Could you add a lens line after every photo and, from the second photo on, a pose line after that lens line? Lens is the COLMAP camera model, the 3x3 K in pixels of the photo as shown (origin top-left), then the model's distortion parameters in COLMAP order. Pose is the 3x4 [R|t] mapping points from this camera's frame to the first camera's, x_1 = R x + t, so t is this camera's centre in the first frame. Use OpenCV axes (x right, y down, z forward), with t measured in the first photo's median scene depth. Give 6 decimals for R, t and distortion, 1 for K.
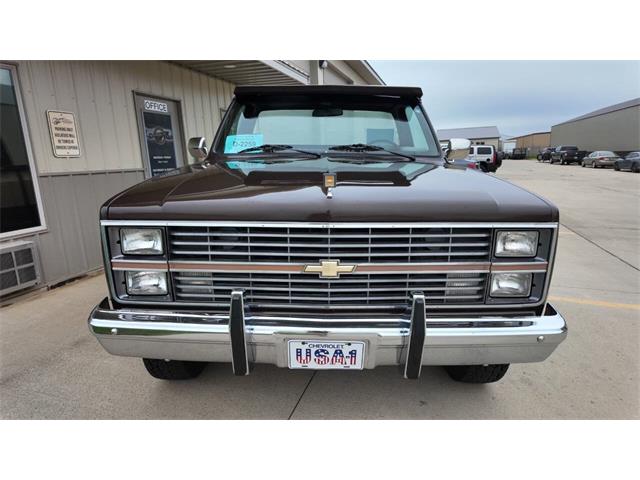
lens RADIAL K [[375.2, 0, 320.0], [0, 375.2, 240.0], [0, 0, 1]] dist [0.052655, -0.051953]
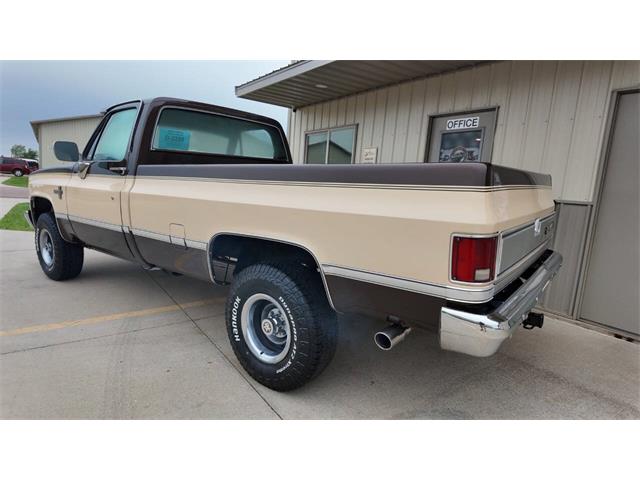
lens RADIAL K [[375.2, 0, 320.0], [0, 375.2, 240.0], [0, 0, 1]] dist [0.052655, -0.051953]
pose [[-0.600714, 0.101052, -0.793052, 0.992488], [-0.222311, 0.931741, 0.287118, -0.583862], [0.767933, 0.348780, -0.537245, 2.723861]]
